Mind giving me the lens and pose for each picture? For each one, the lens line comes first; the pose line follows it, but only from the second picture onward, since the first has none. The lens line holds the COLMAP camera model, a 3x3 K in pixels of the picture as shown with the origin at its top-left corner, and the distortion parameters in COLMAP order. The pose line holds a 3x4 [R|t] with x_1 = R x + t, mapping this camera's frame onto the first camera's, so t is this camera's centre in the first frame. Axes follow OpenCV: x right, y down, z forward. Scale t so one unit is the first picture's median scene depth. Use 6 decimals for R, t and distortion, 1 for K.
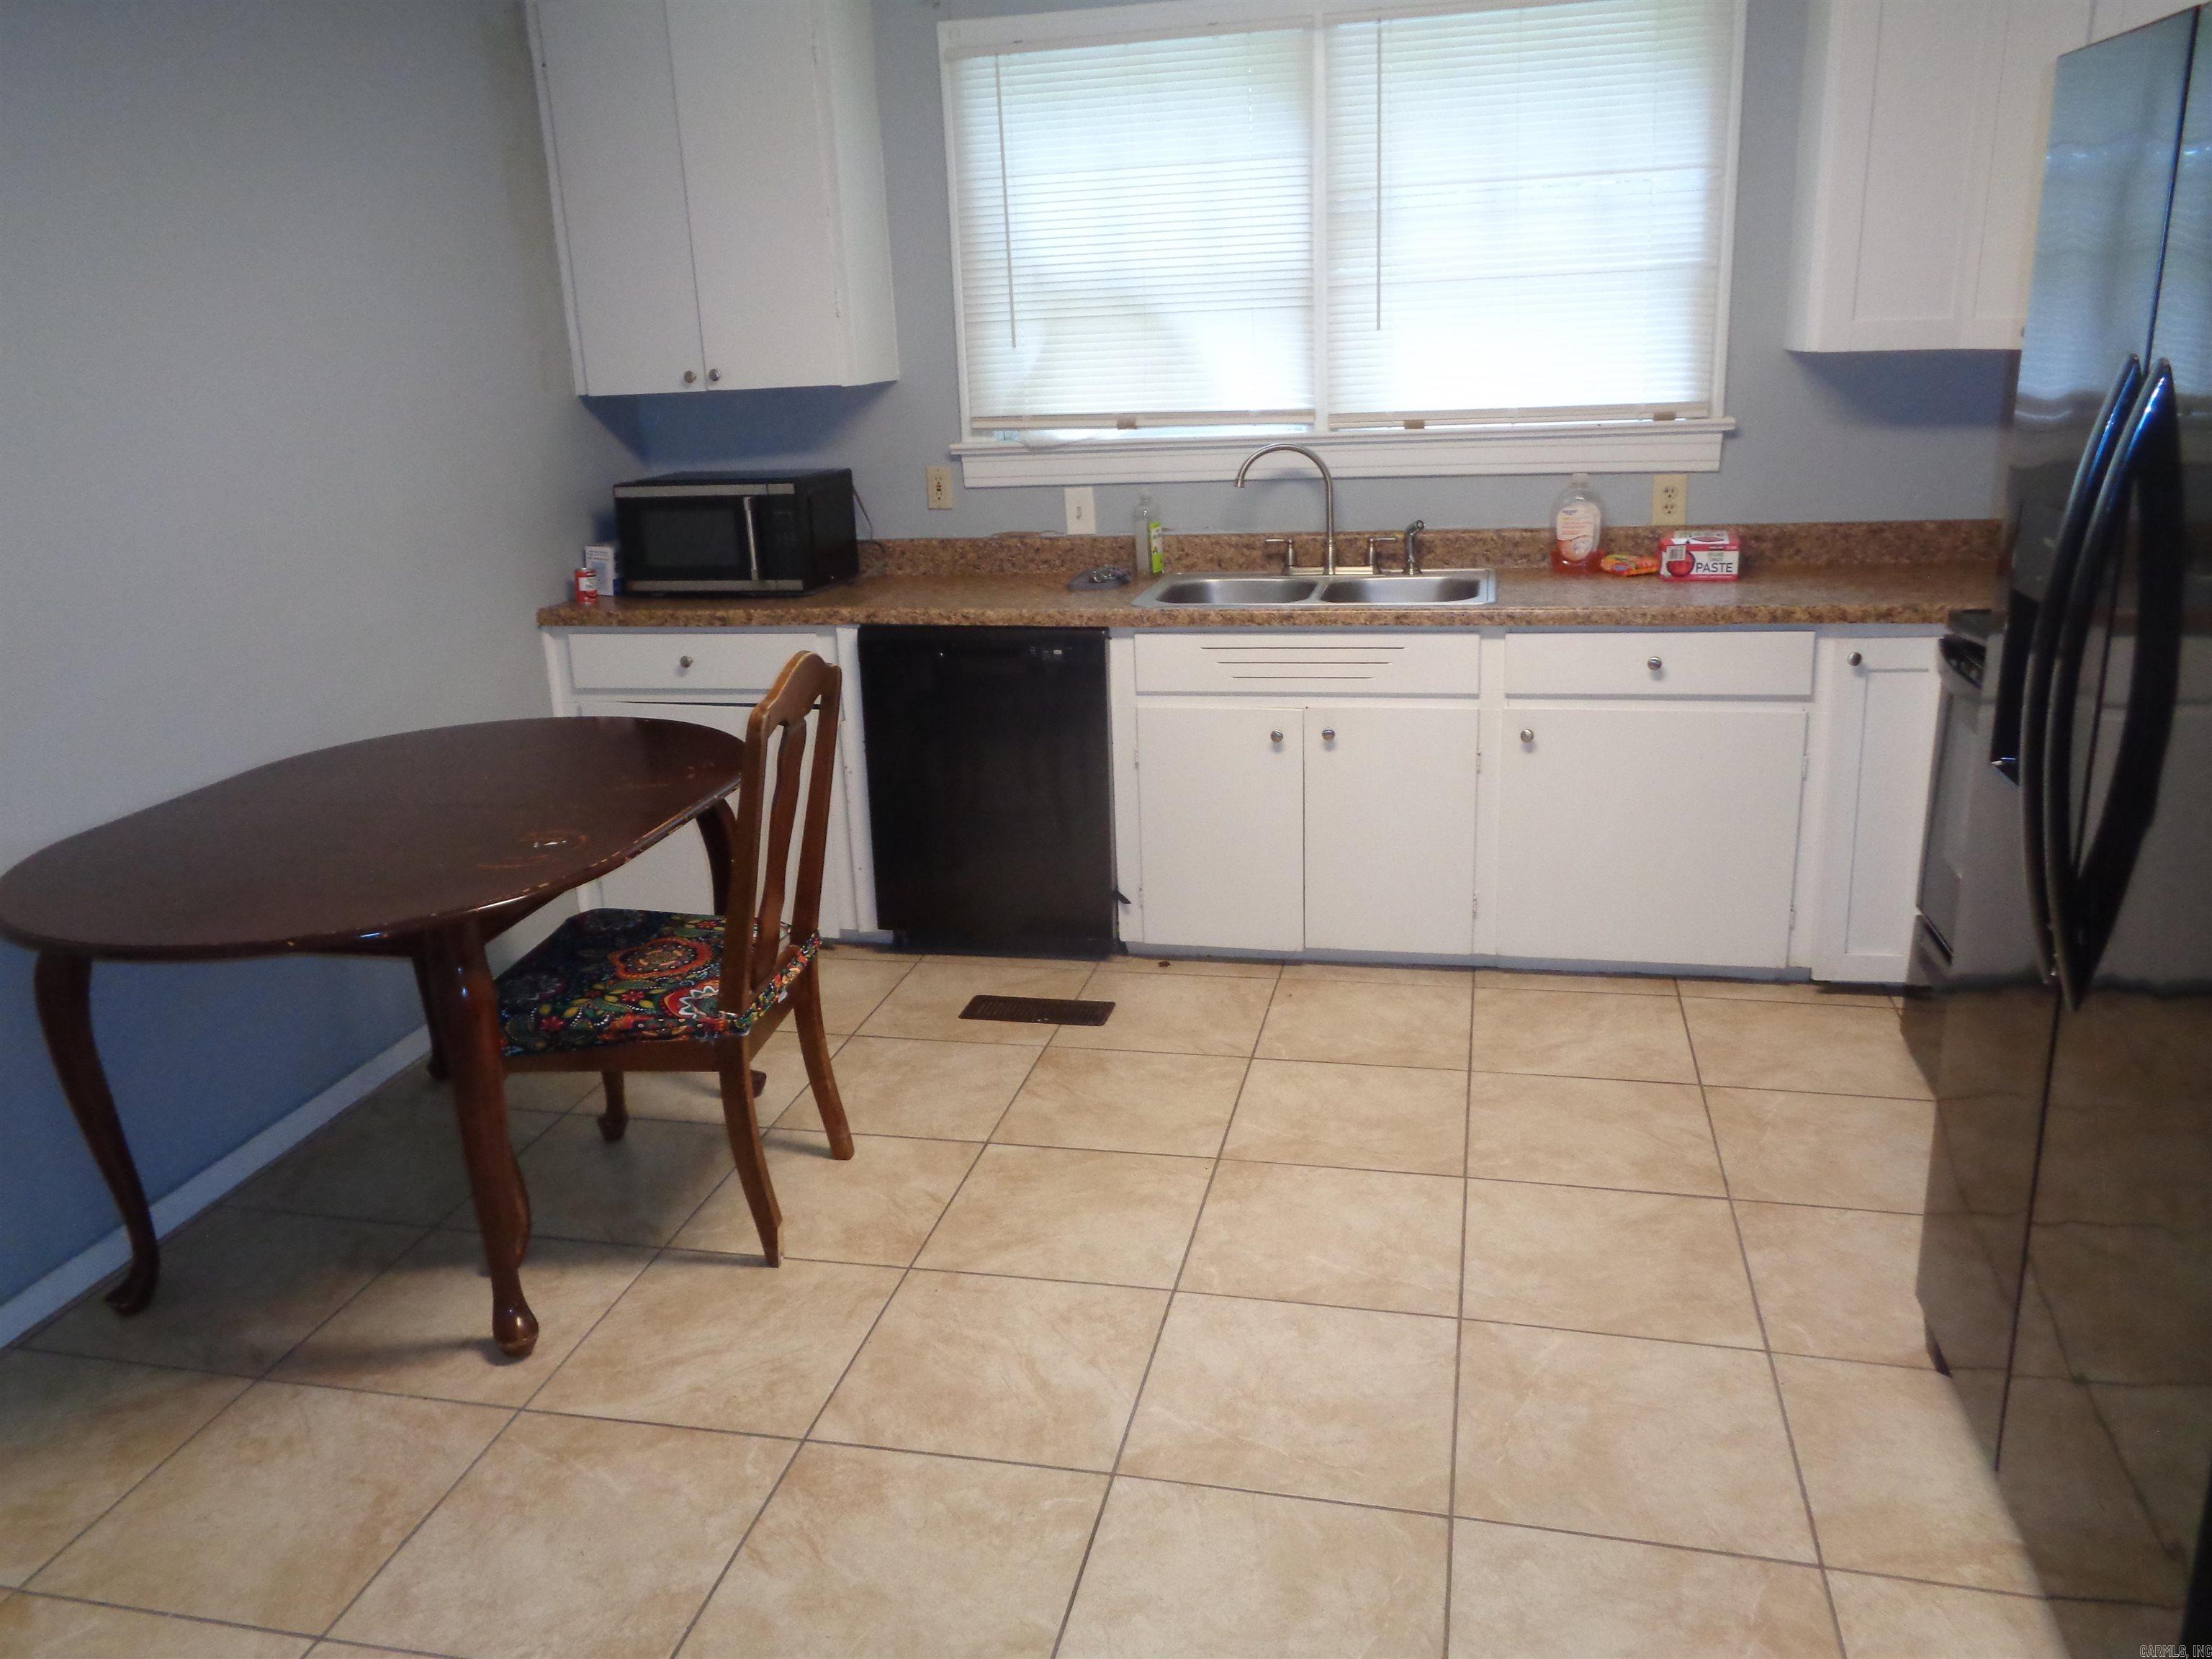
lens RADIAL K [[1637.7, 0, 1106.0], [0, 1637.7, 829.5], [0, 0, 1]] dist [0.003486, -0.002194]
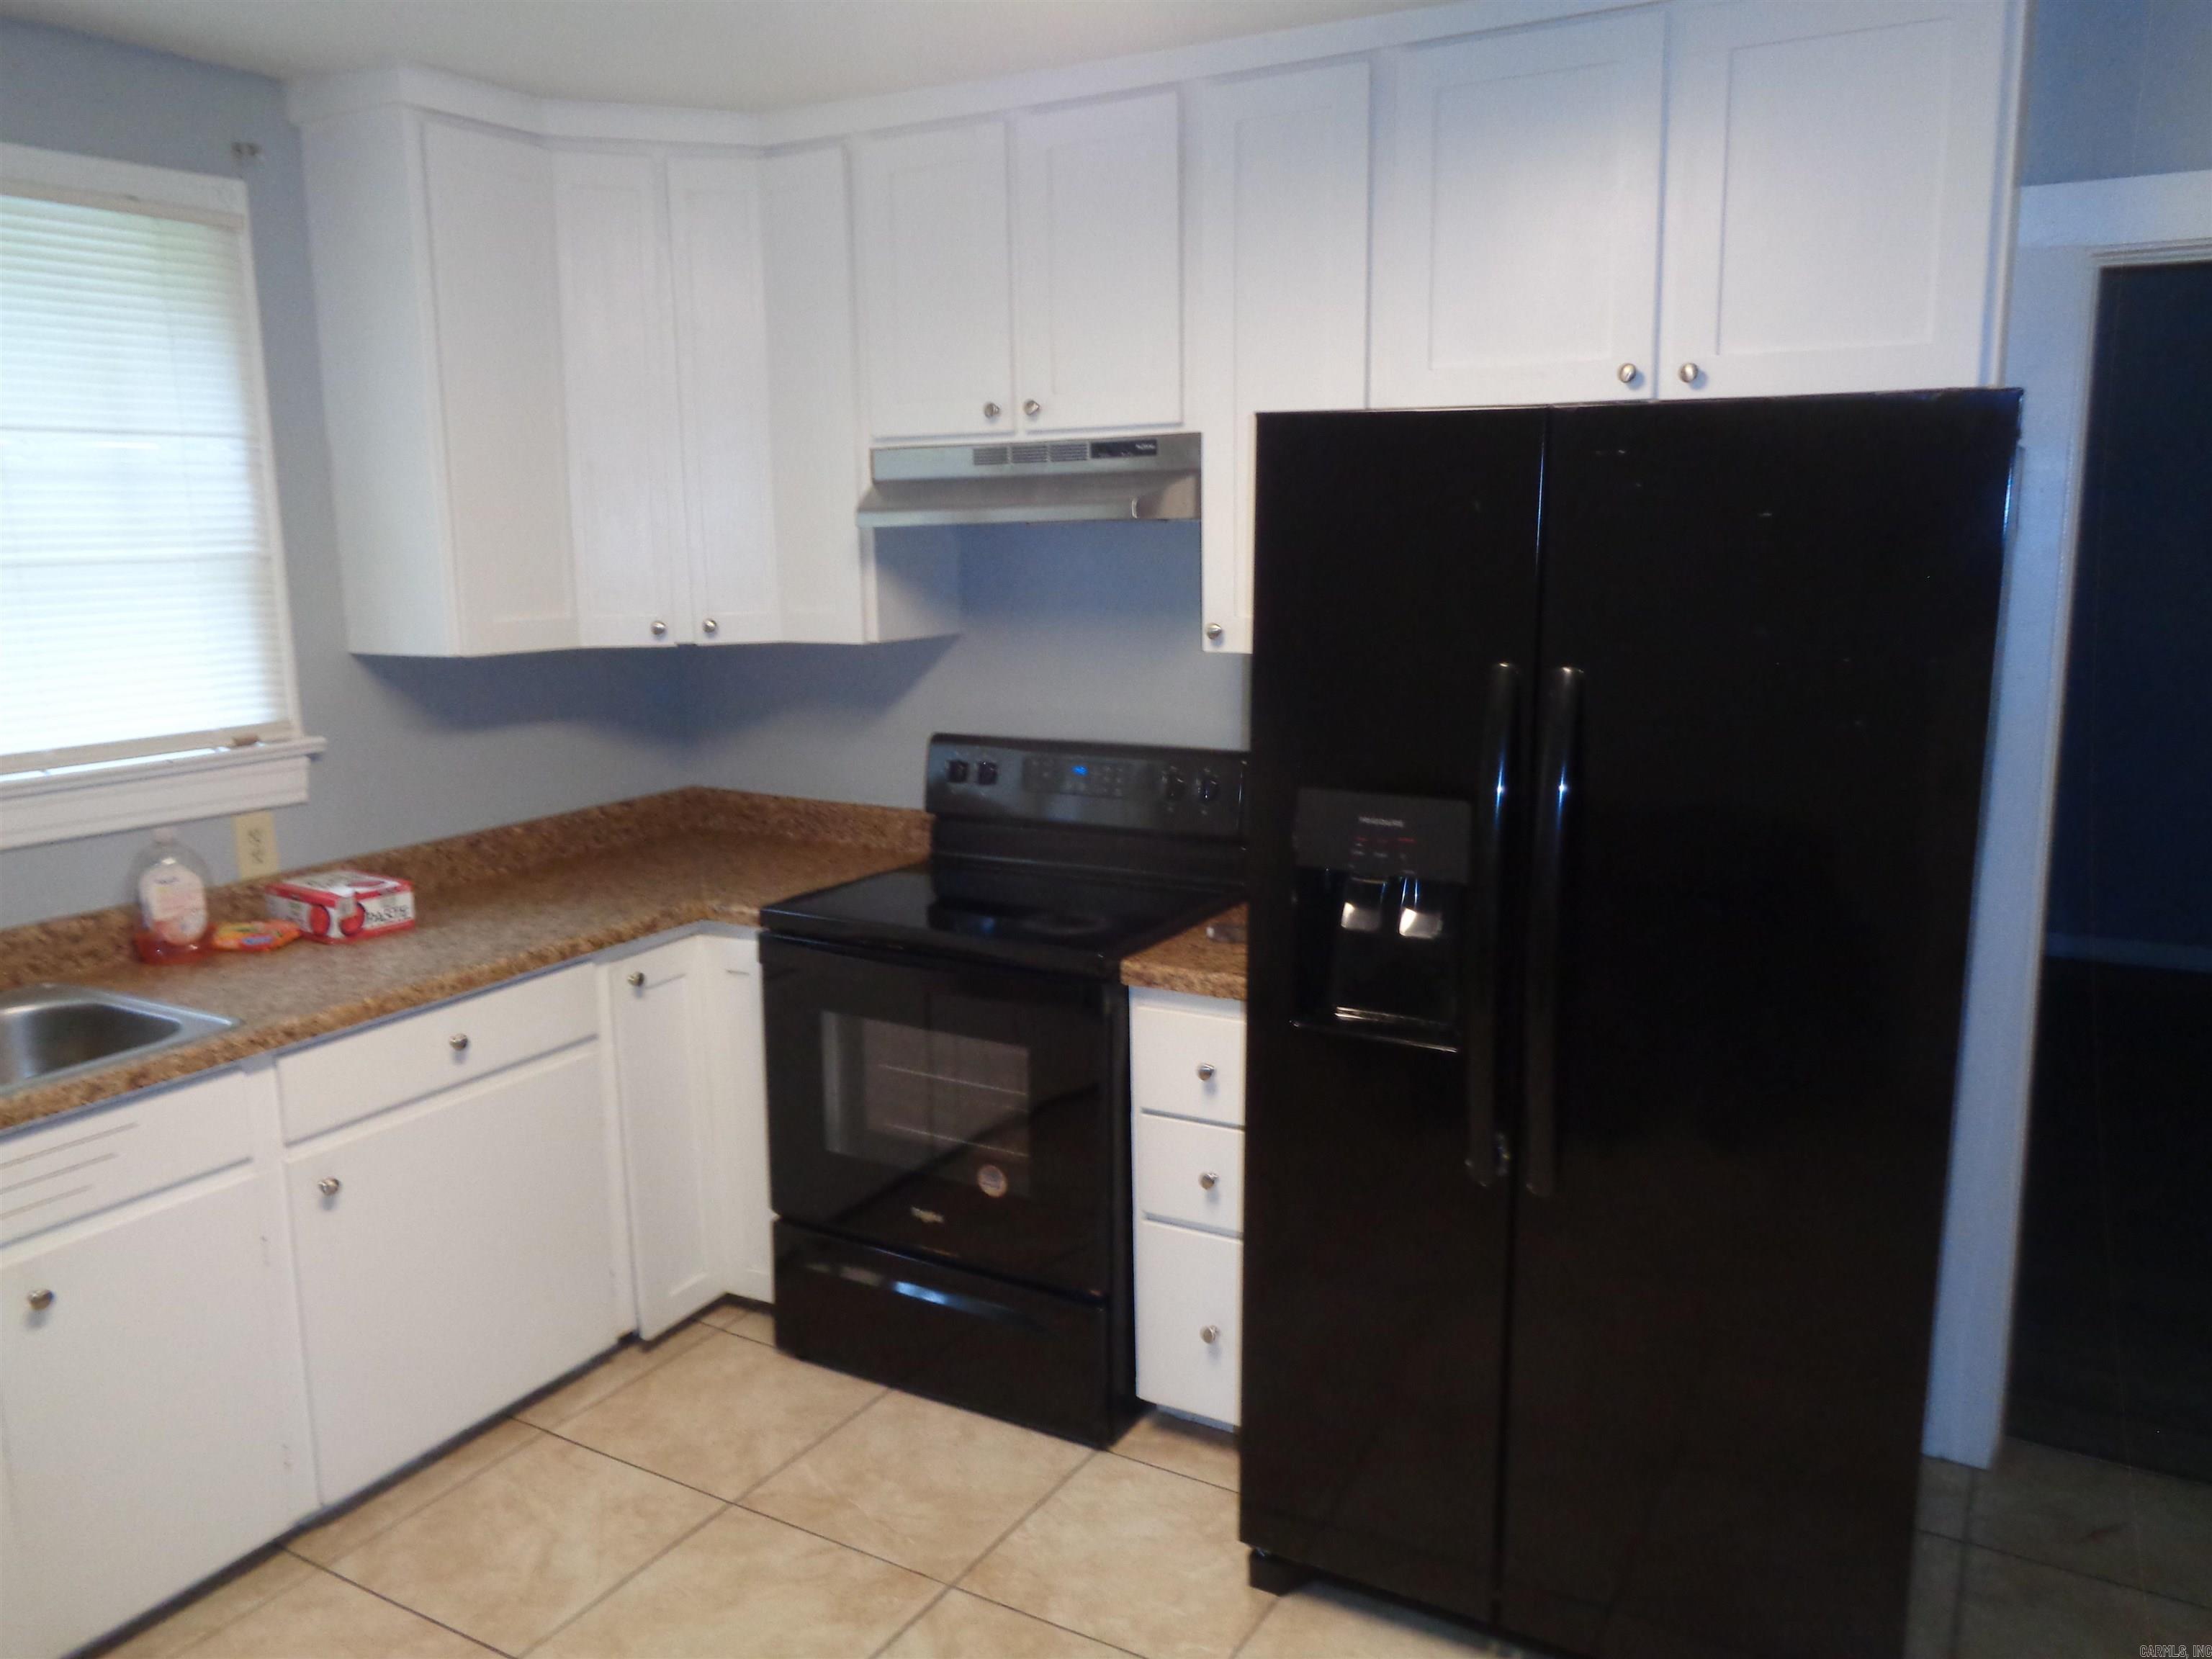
lens RADIAL K [[1667.2, 0, 1112.3], [0, 1667.2, 818.2], [0, 0, 1]] dist [0.000037, -0.003436]
pose [[0.299389, -0.131687, 0.945000, -0.293408], [0.284827, 0.957605, 0.043206, -0.139330], [-0.910626, 0.256226, 0.324204, 0.393532]]
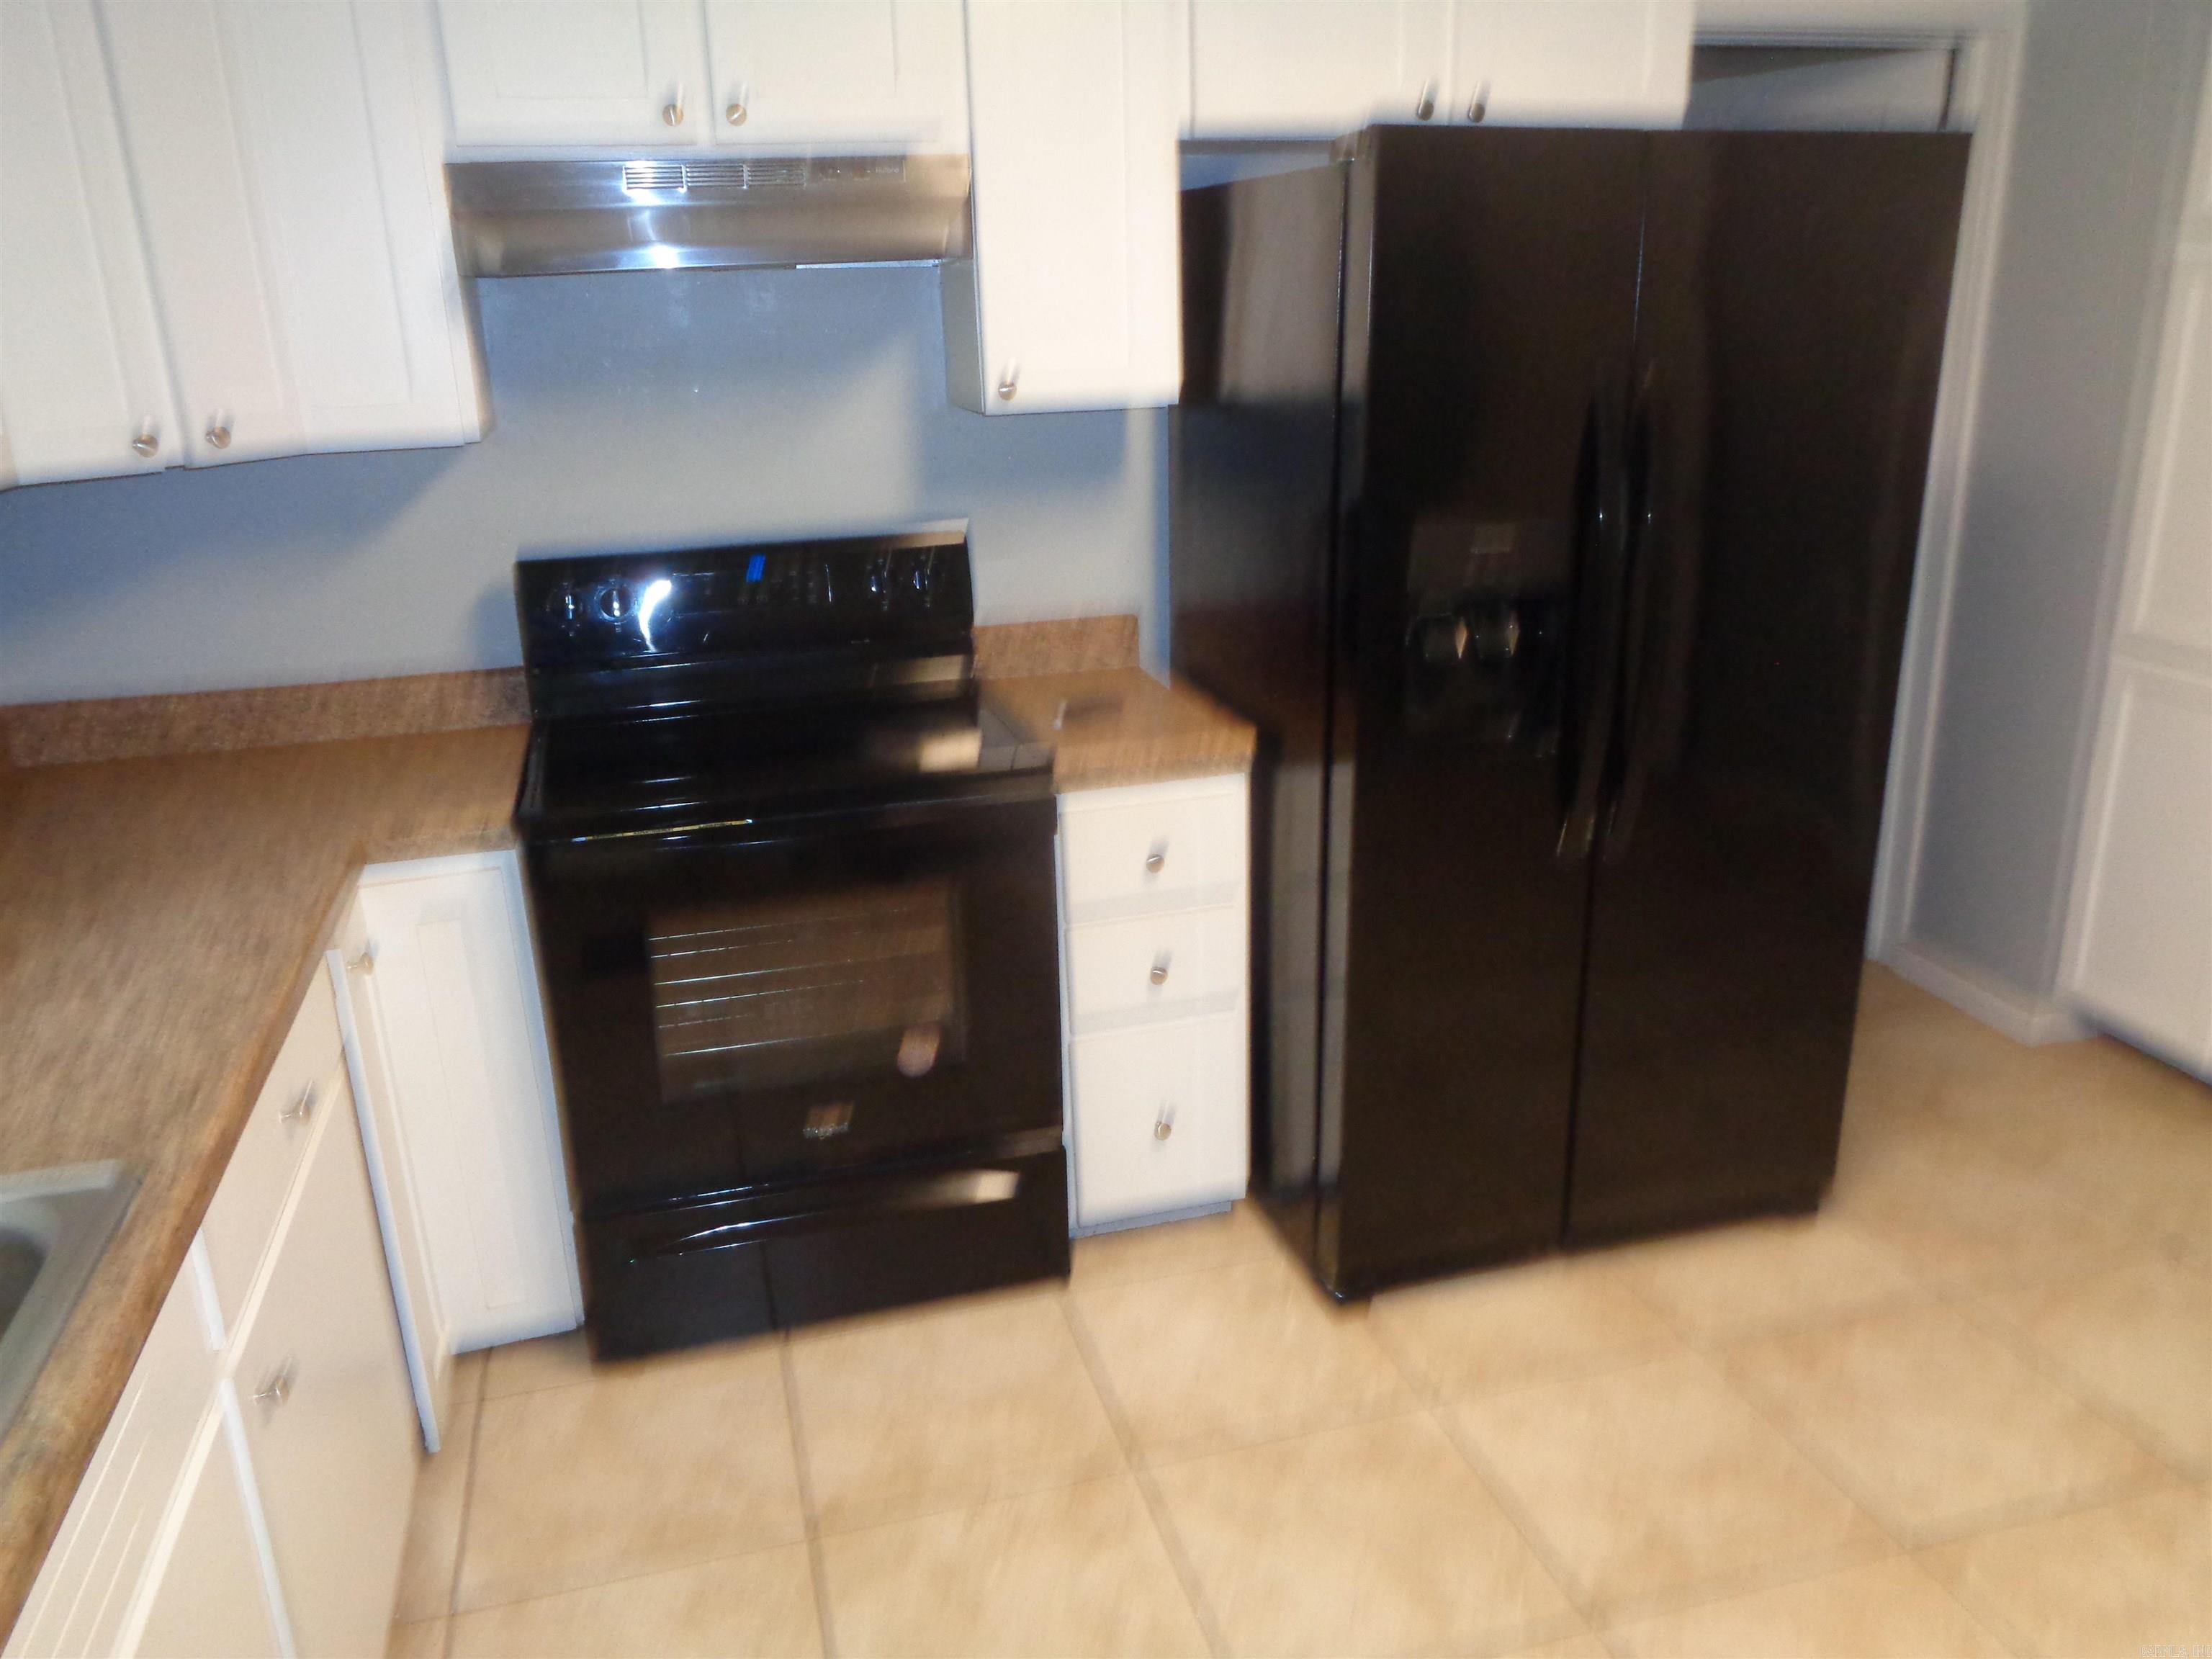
lens RADIAL K [[1637.7, 0, 1106.0], [0, 1637.7, 829.5], [0, 0, 1]] dist [0.003486, -0.002194]
pose [[-0.474192, -0.212979, 0.854273, -0.172636], [0.312857, 0.866210, 0.389617, -0.267810], [-0.822960, 0.452018, -0.344118, 0.864764]]
